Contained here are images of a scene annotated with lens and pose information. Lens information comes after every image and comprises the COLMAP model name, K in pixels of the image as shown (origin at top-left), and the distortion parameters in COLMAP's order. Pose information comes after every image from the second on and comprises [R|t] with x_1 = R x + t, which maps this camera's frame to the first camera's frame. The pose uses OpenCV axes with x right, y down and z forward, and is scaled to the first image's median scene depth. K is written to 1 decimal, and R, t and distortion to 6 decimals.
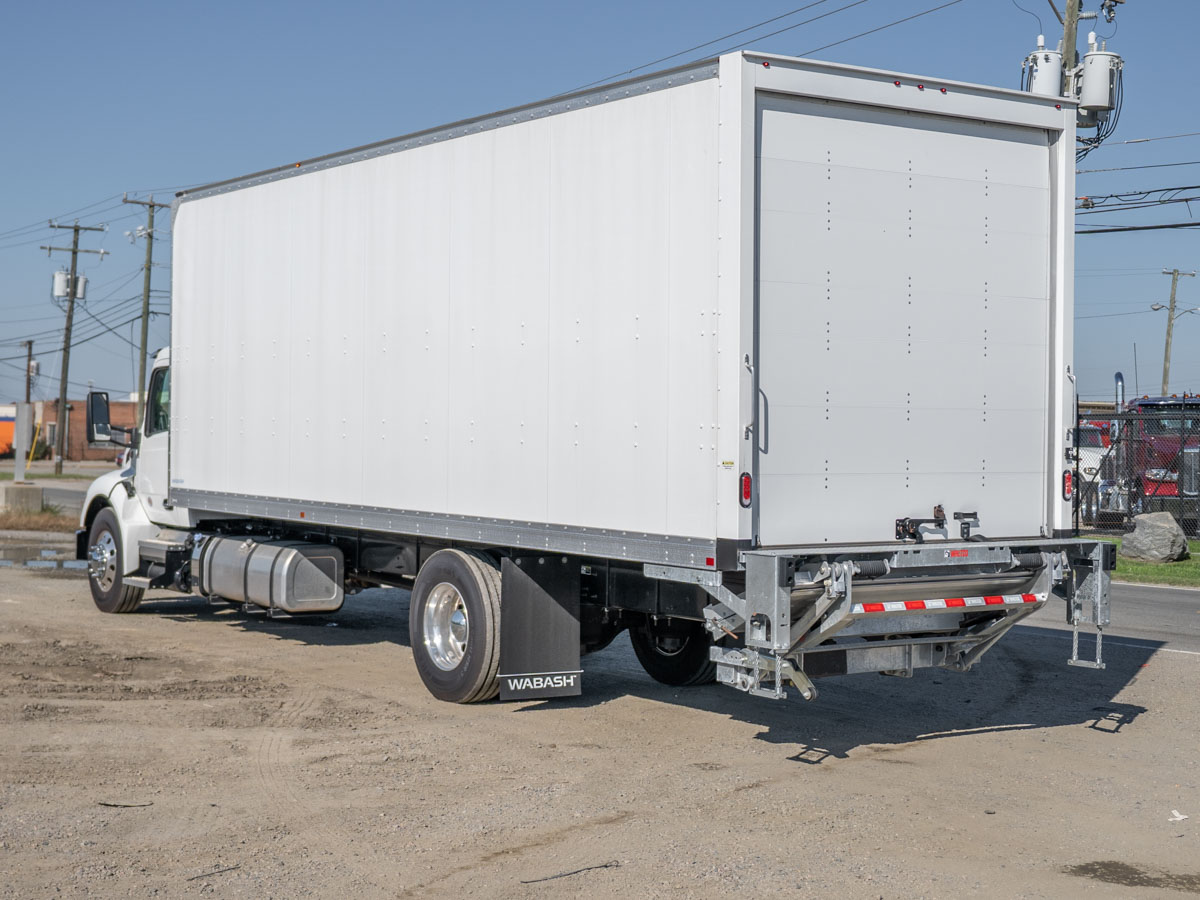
lens RADIAL K [[1869.4, 0, 600.8], [0, 1869.4, 444.5], [0, 0, 1]] dist [0.001115, 0.000000]
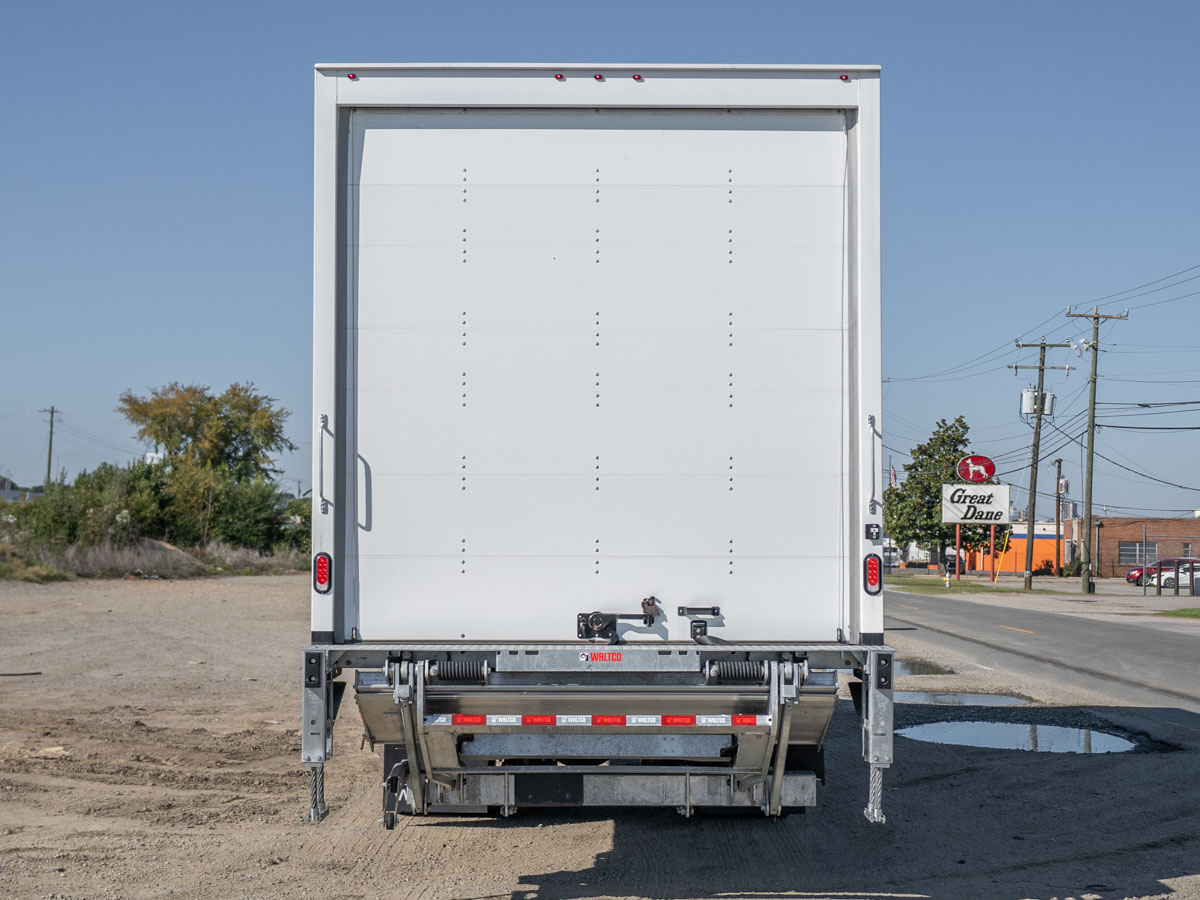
lens RADIAL K [[1850.0, 0, 599.7], [0, 1850.0, 456.0], [0, 0, 1]] dist [0.000300, 0.000000]
pose [[0.839578, -0.032137, -0.542287, 0.579756], [0.000727, 0.998314, -0.058036, 0.018146], [0.543238, 0.048331, 0.838186, 0.325389]]
